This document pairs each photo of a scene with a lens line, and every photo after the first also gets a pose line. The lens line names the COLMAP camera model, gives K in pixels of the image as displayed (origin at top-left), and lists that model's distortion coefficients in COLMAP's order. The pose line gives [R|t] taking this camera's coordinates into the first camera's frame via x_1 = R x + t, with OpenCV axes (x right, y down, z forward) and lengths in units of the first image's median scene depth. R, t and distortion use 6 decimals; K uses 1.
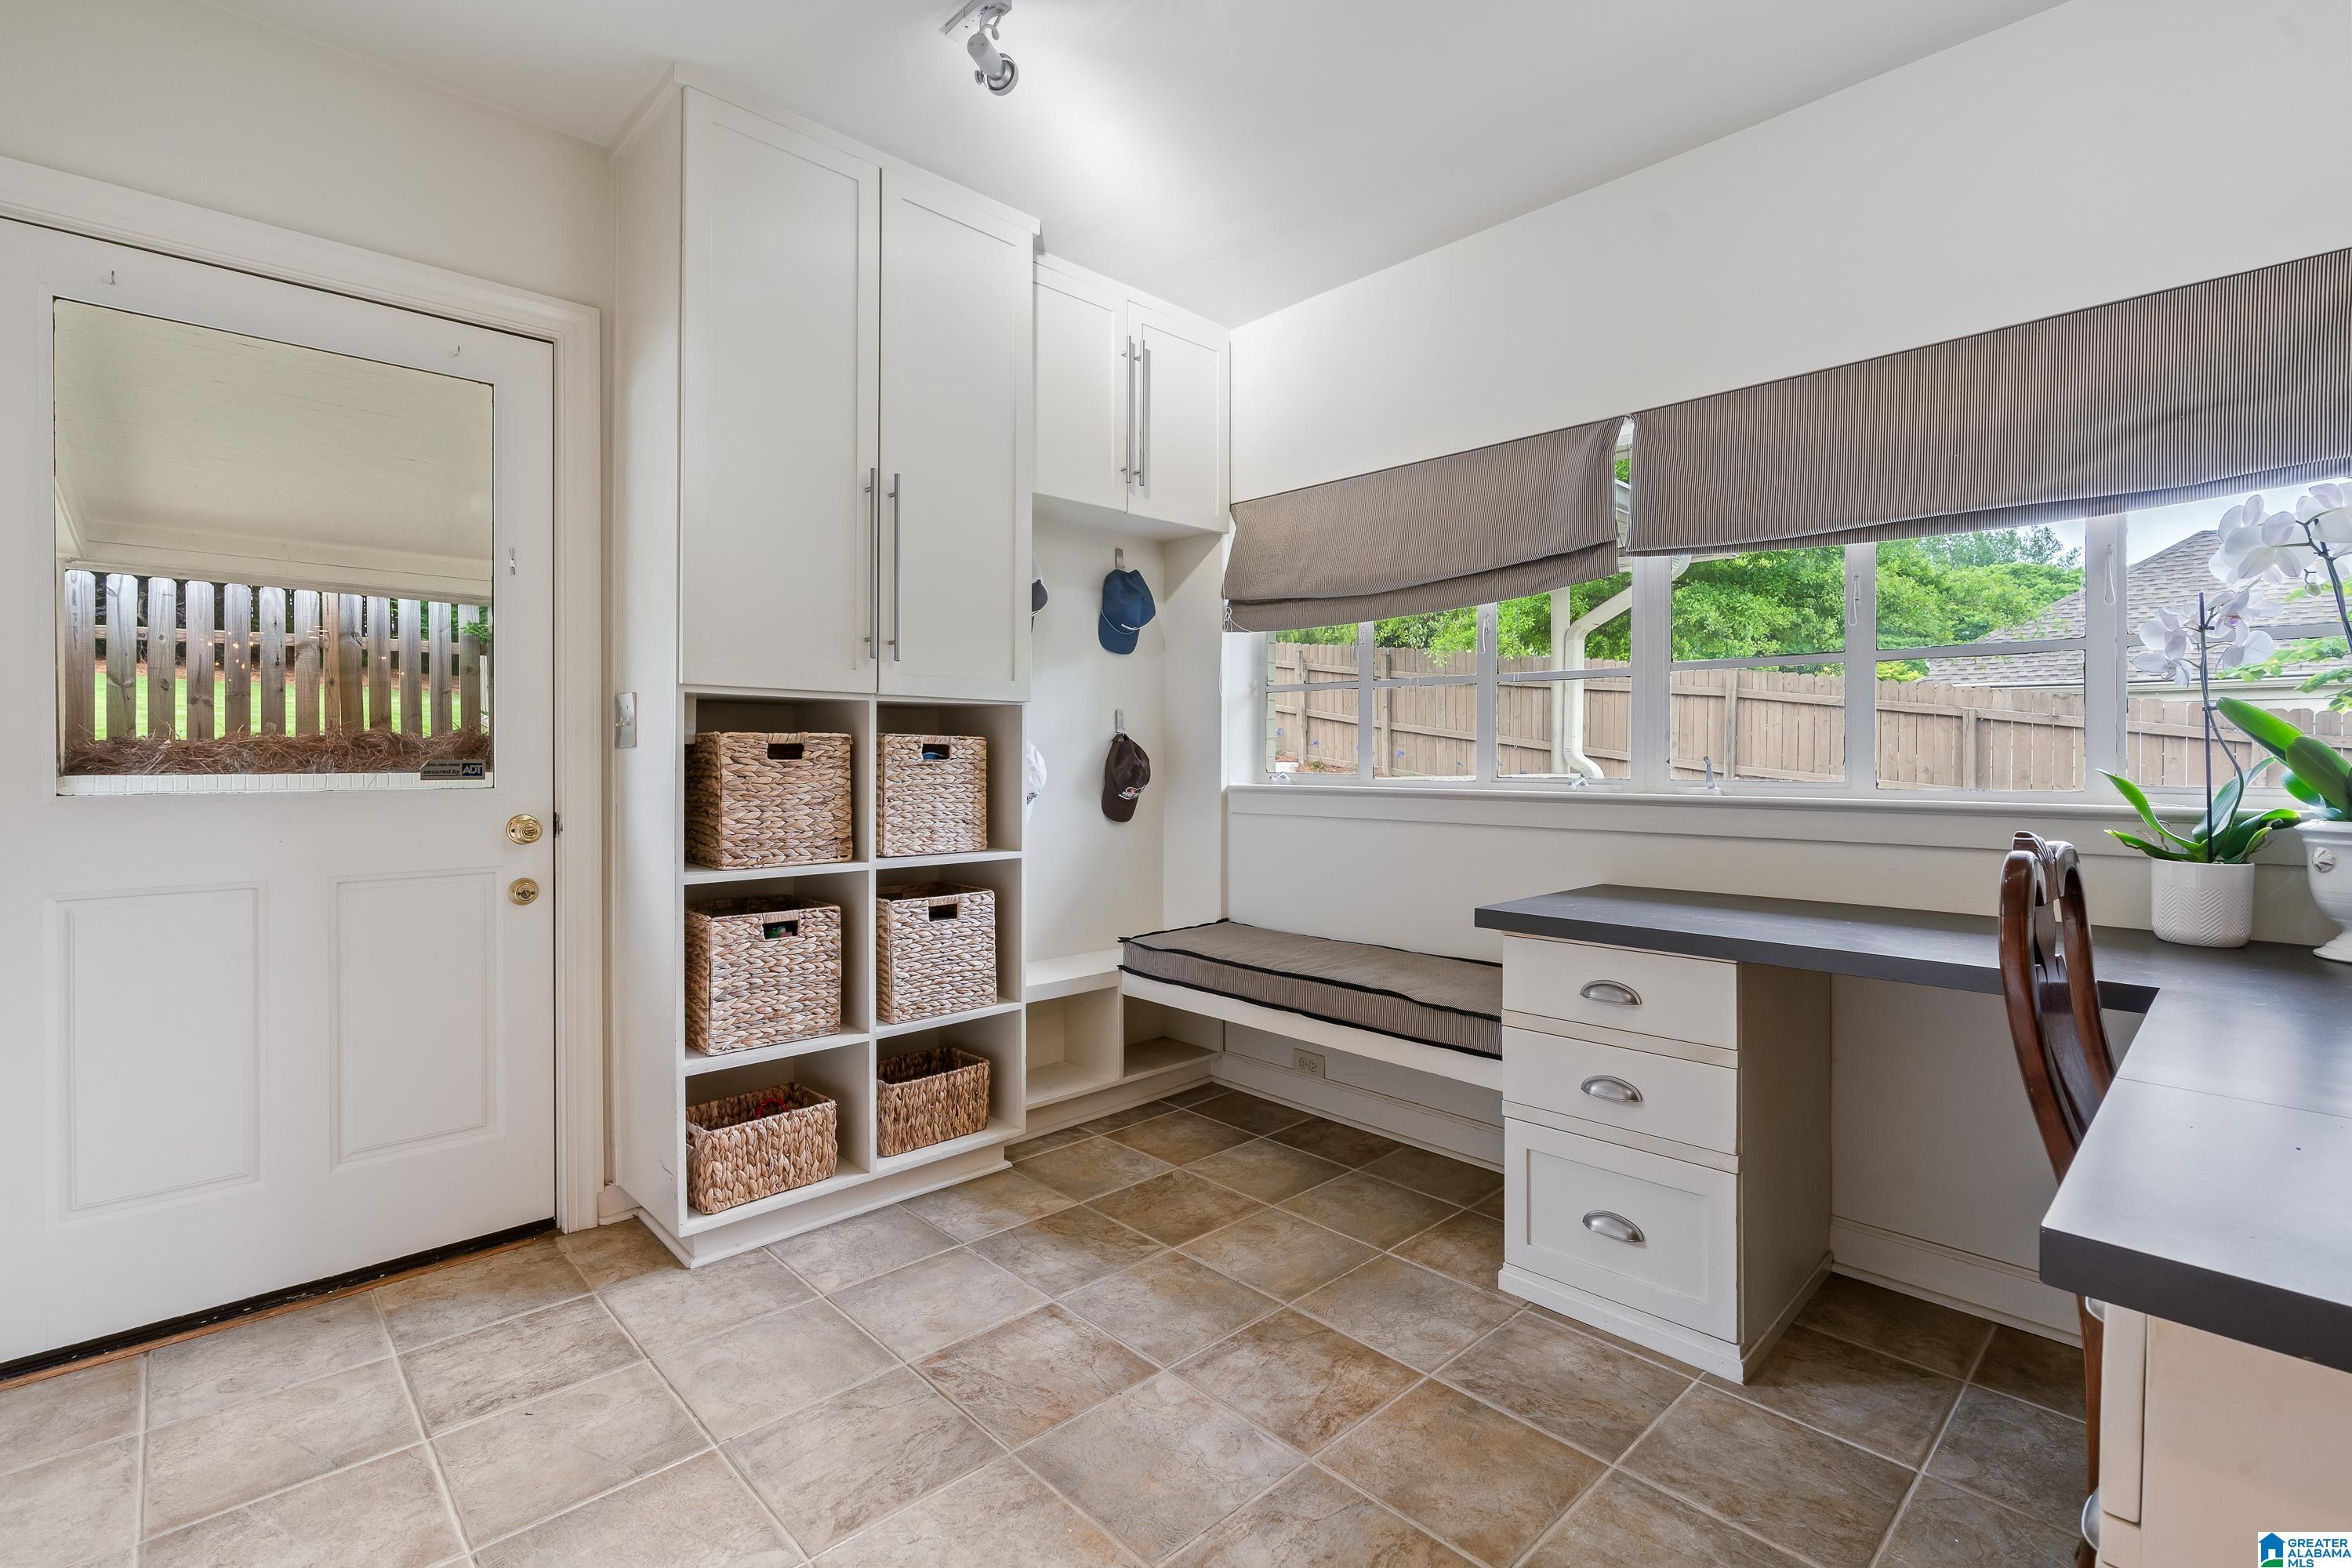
lens RADIAL K [[1070.1, 0, 1183.1], [0, 1070.1, 765.5], [0, 0, 1]] dist [-0.004171, 0.000303]
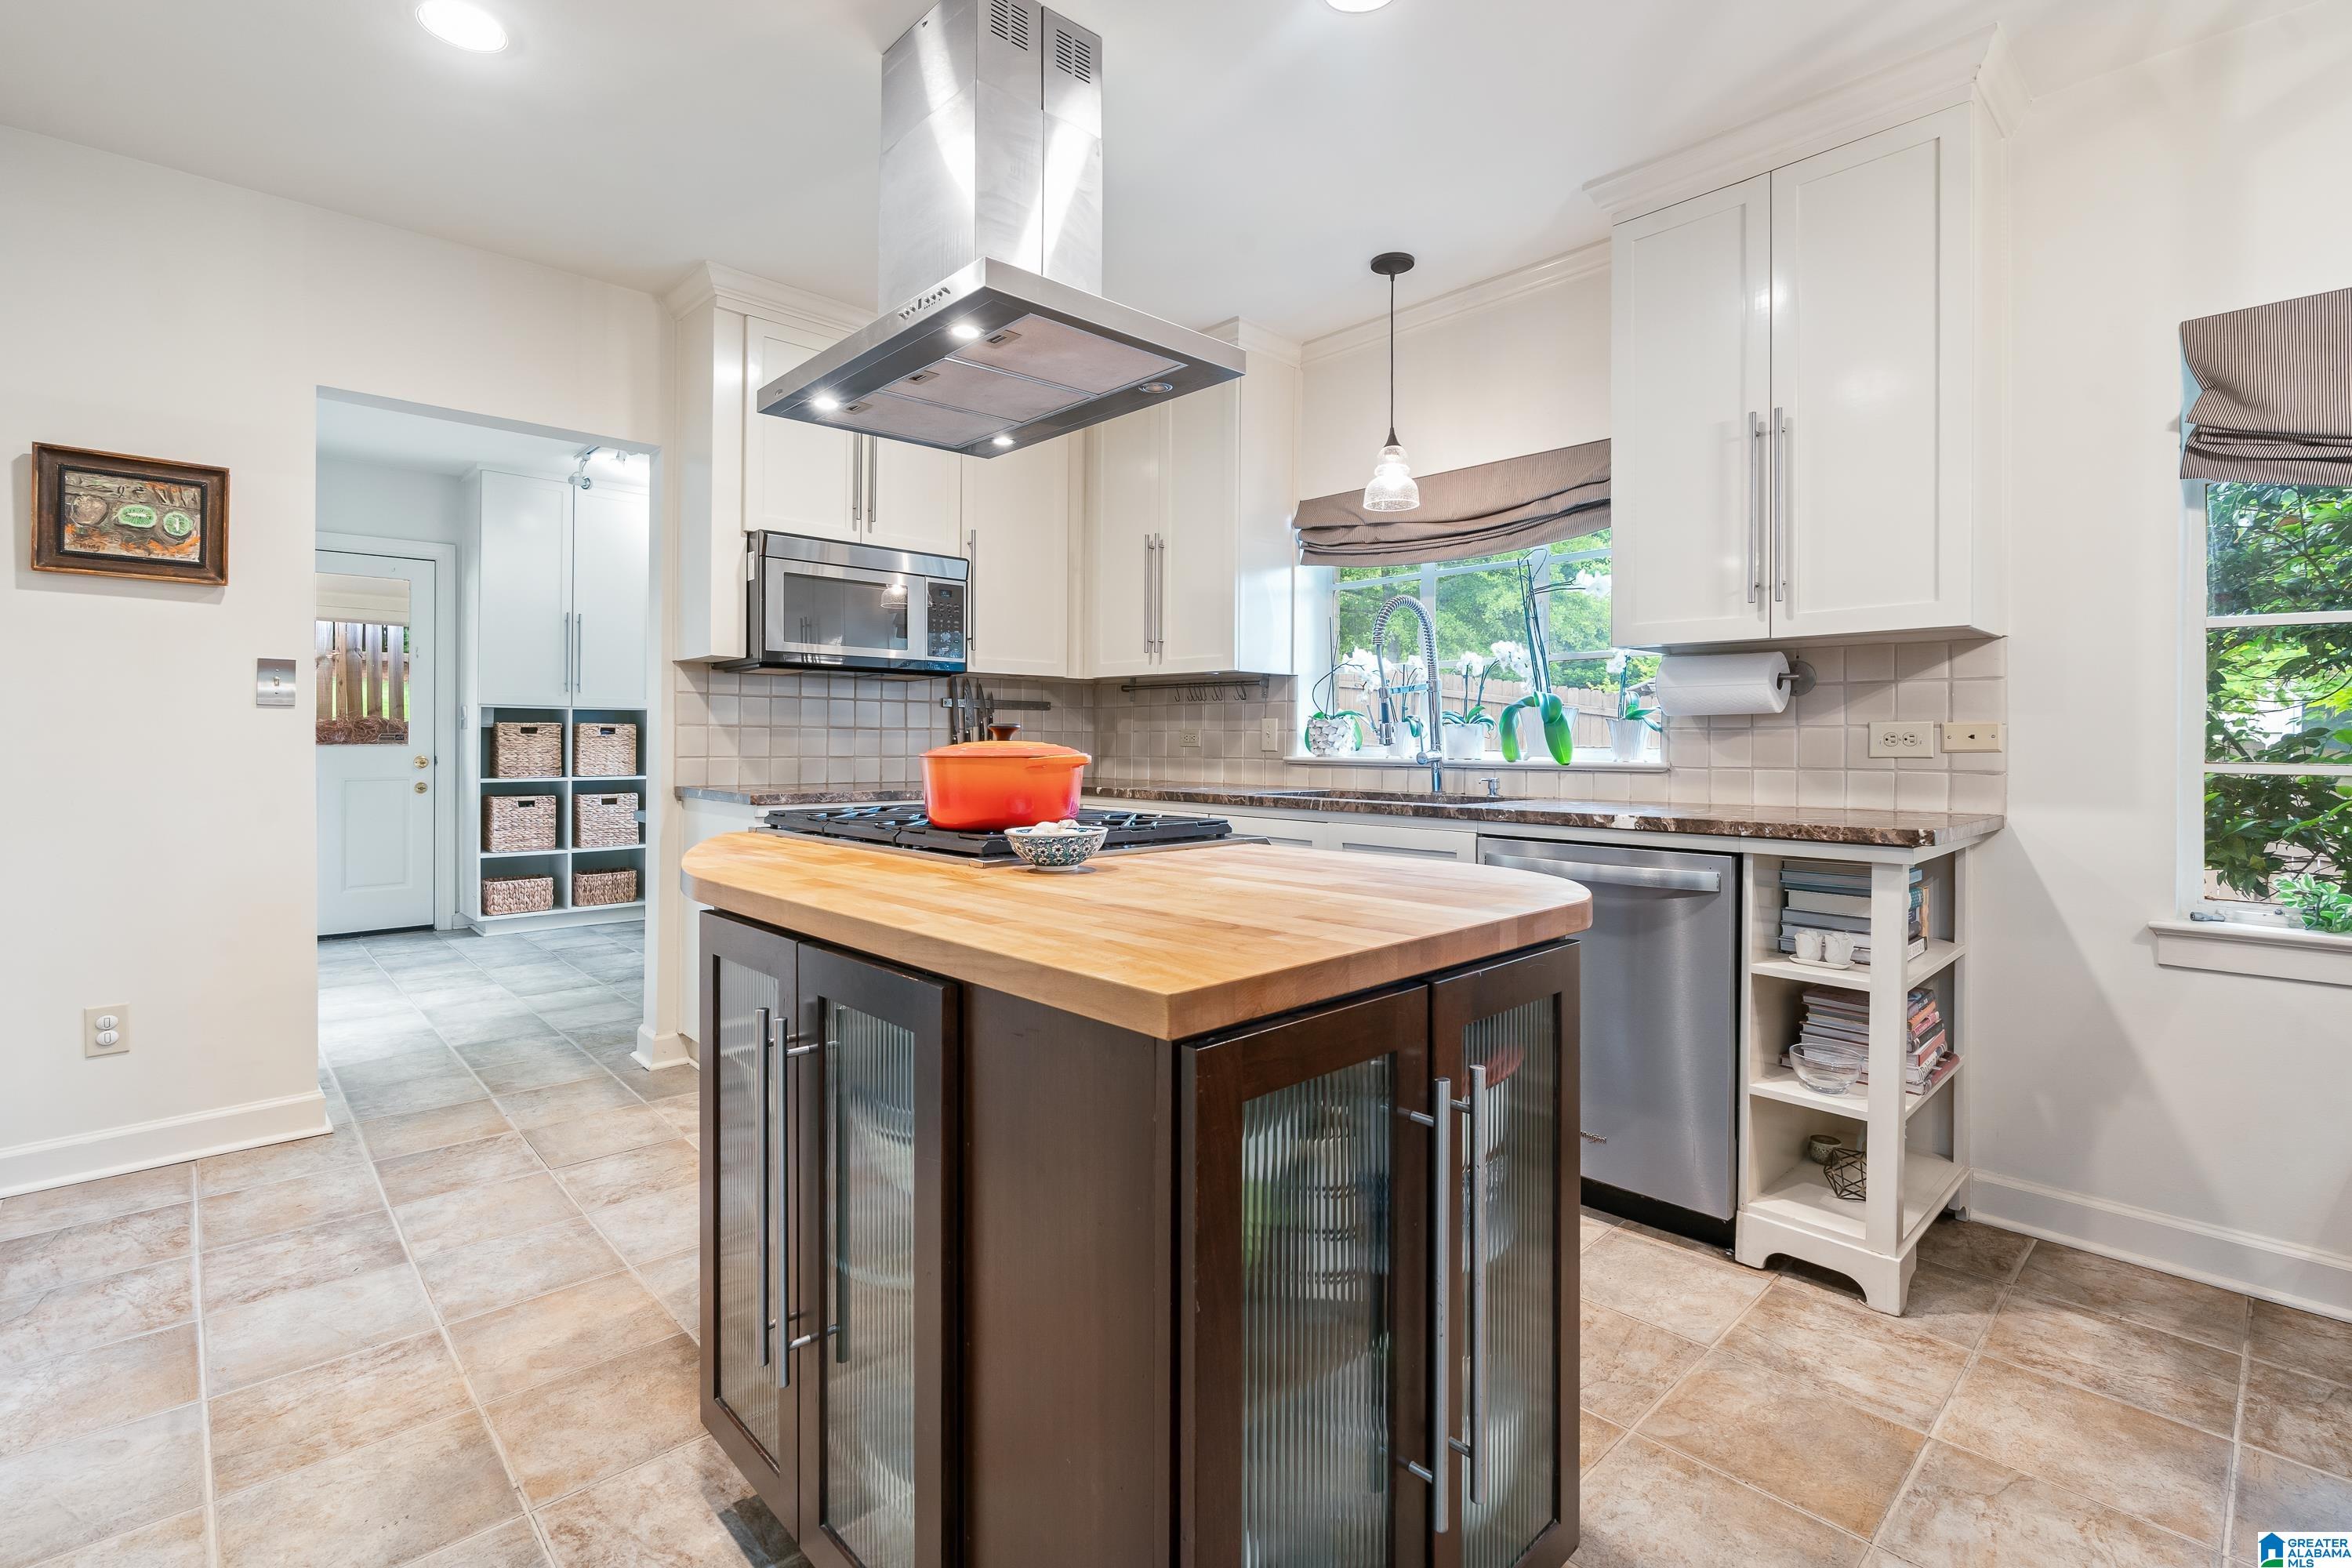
lens RADIAL K [[1074.4, 0, 1172.8], [0, 1074.4, 742.4], [0, 0, 1]] dist [-0.003312, -0.000152]
pose [[0.999925, 0.001343, -0.012194, 1.112867], [-0.001409, 0.999984, -0.005419, 0.025050], [0.012187, 0.005436, 0.999911, -1.407234]]
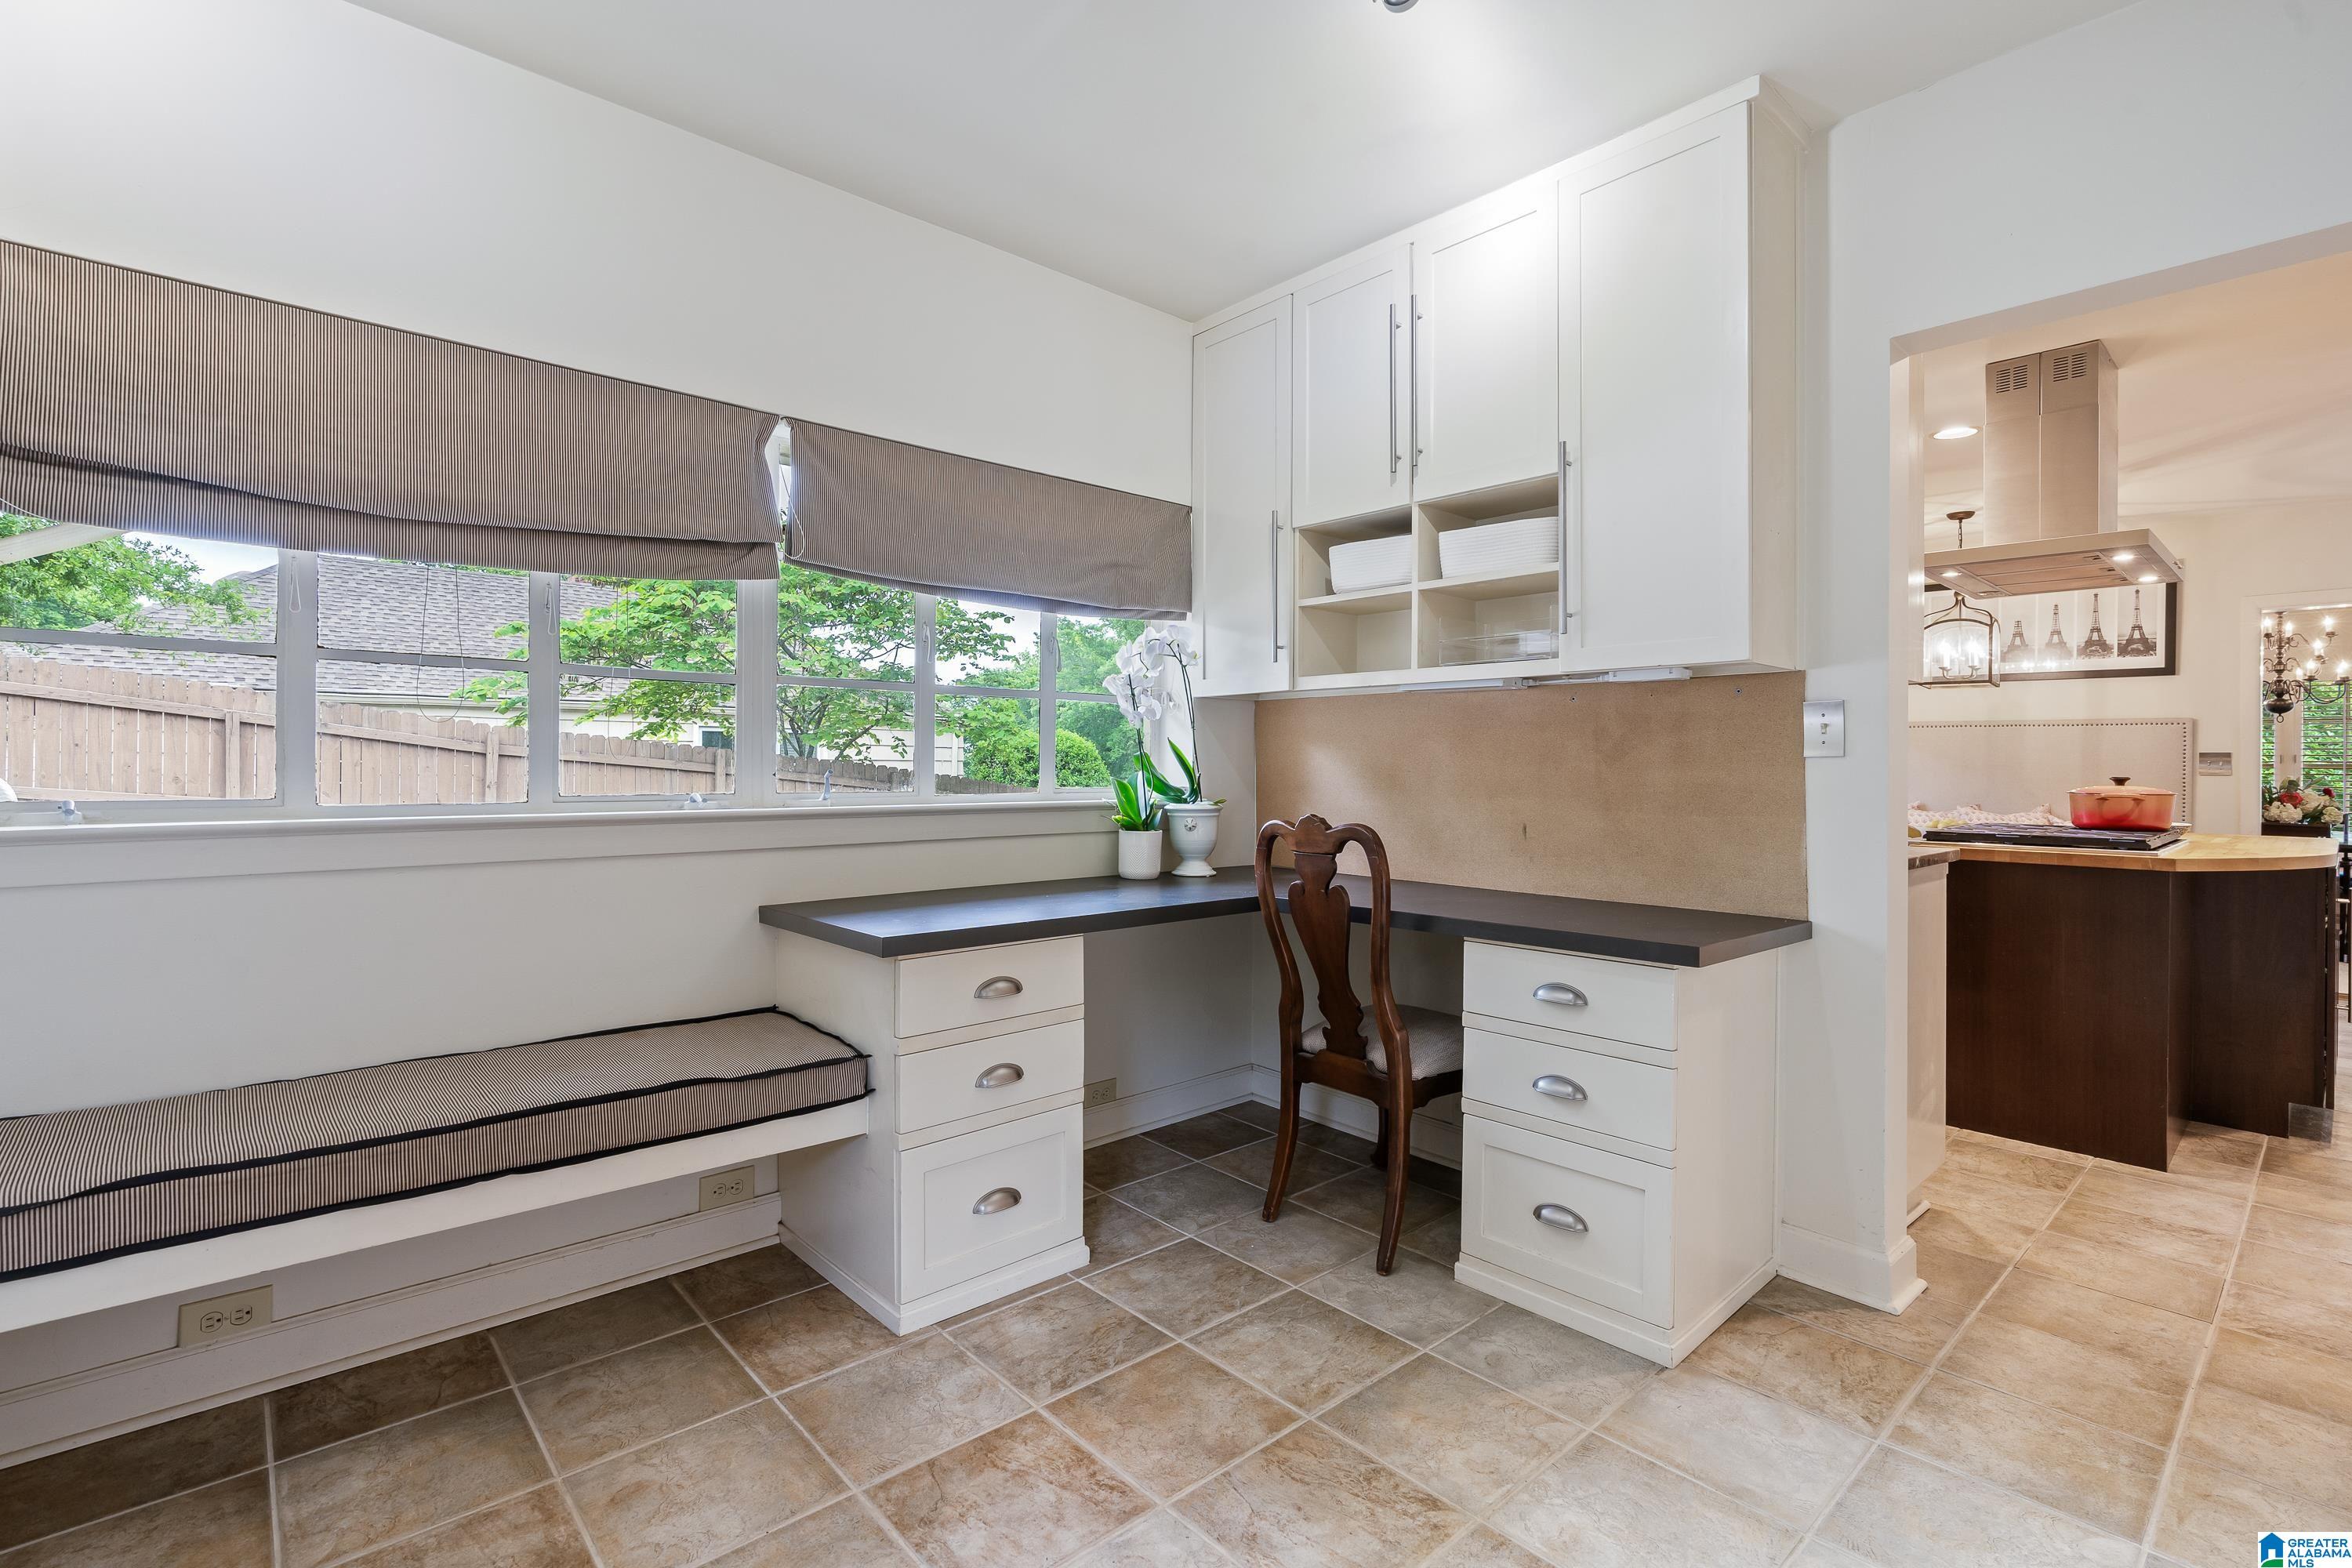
lens RADIAL K [[1070.1, 0, 1183.1], [0, 1070.1, 765.5], [0, 0, 1]] dist [-0.004171, 0.000303]
pose [[0.033528, 0.000779, 0.999437, -0.585935], [0.004607, 0.999989, -0.000934, -0.009972], [-0.999427, 0.004636, 0.033524, 0.659750]]
